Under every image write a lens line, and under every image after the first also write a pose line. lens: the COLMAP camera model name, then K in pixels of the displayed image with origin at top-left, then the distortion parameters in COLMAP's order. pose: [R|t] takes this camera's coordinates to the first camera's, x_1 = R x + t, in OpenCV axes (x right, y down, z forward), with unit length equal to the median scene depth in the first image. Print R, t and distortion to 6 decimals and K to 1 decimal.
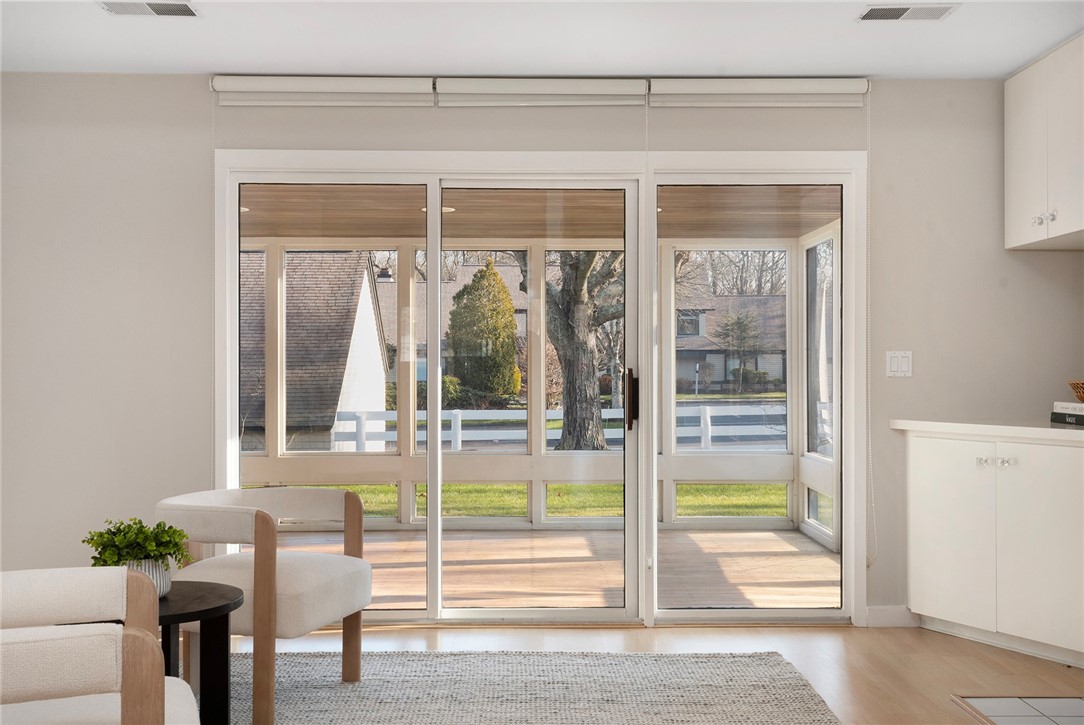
lens RADIAL K [[1085.9, 0, 542.0], [0, 1085.9, 362.5], [0, 0, 1]] dist [0.014462, -0.000658]
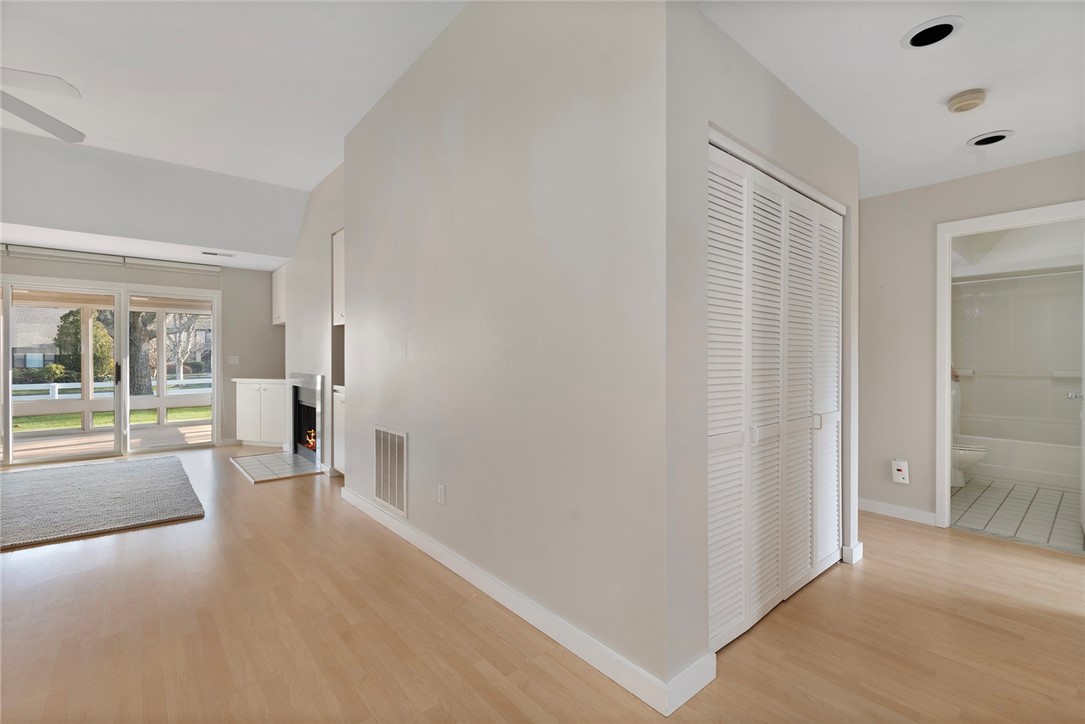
lens RADIAL K [[482.9, 0, 543.2], [0, 482.9, 359.3], [0, 0, 1]] dist [0.001908, 0.000352]
pose [[0.766646, -0.000845, 0.642069, 0.121325], [-0.002591, 0.999987, 0.004410, -0.009607], [-0.642064, -0.005045, 0.766634, -0.609533]]
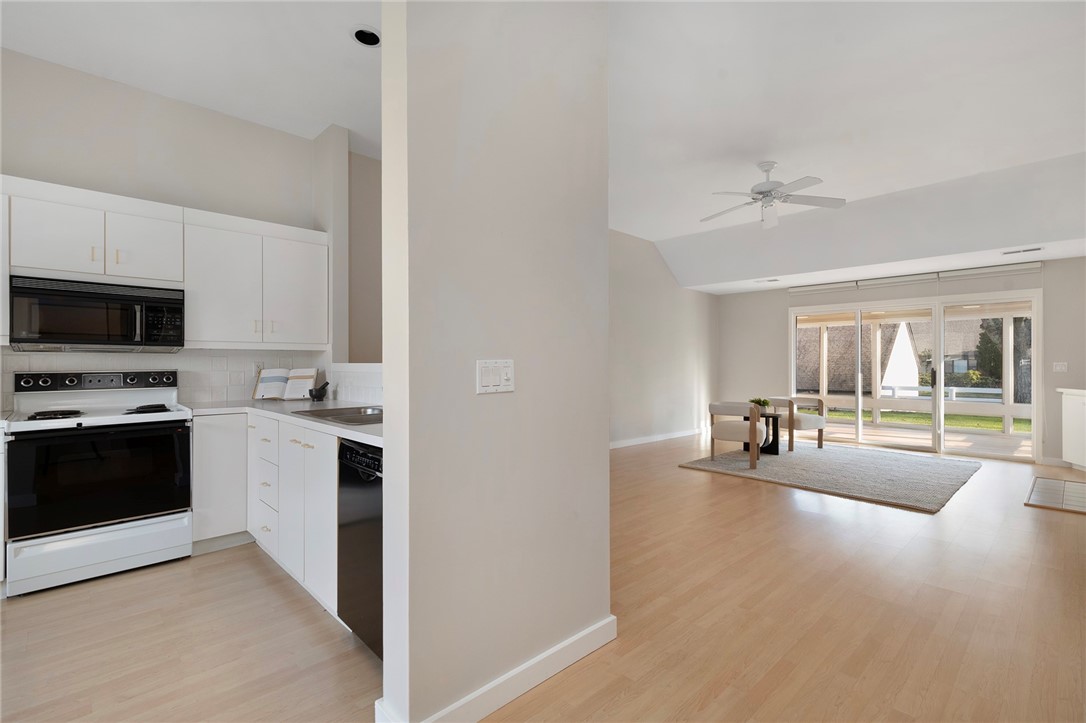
lens RADIAL K [[483.3, 0, 543.7], [0, 483.3, 358.8], [0, 0, 1]] dist [0.001908, 0.000352]
pose [[0.668450, -0.004768, -0.743741, 0.364467], [-0.000466, 0.999977, -0.006829, -0.010887], [0.743757, 0.004911, 0.668433, -0.718780]]
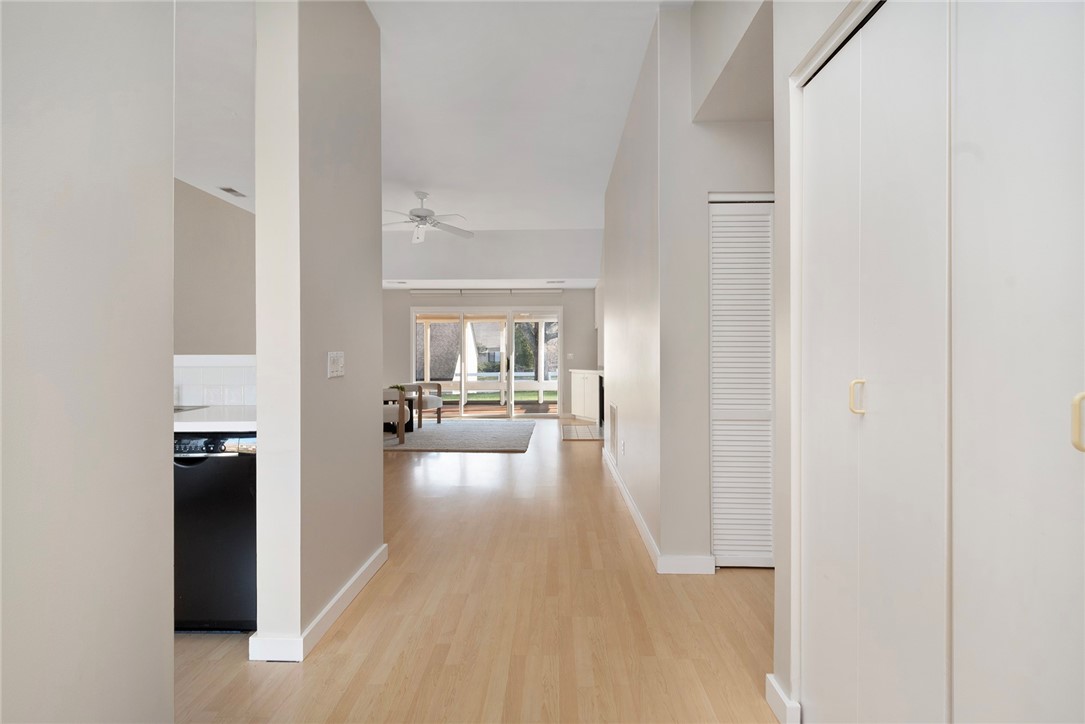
lens RADIAL K [[510.3, 0, 539.0], [0, 510.3, 354.8], [0, 0, 1]] dist [0.008603, -0.000200]
pose [[0.999079, -0.002946, -0.042797, 0.291068], [0.003068, 0.999991, 0.002806, -0.010402], [0.042788, -0.002935, 0.999080, -0.988198]]
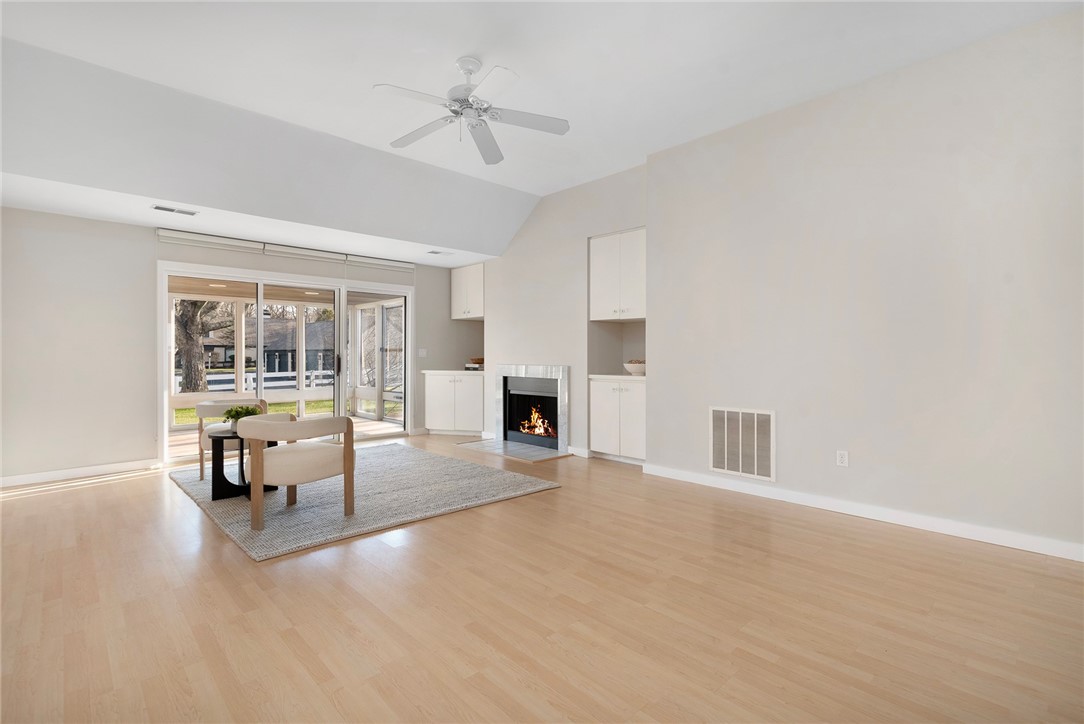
lens RADIAL K [[509.8, 0, 538.5], [0, 509.8, 354.8], [0, 0, 1]] dist [0.008603, -0.000200]
pose [[0.731139, -0.004386, 0.682214, -0.451474], [0.000315, 0.999981, 0.006092, -0.002887], [-0.682228, -0.004239, 0.731127, -0.338628]]
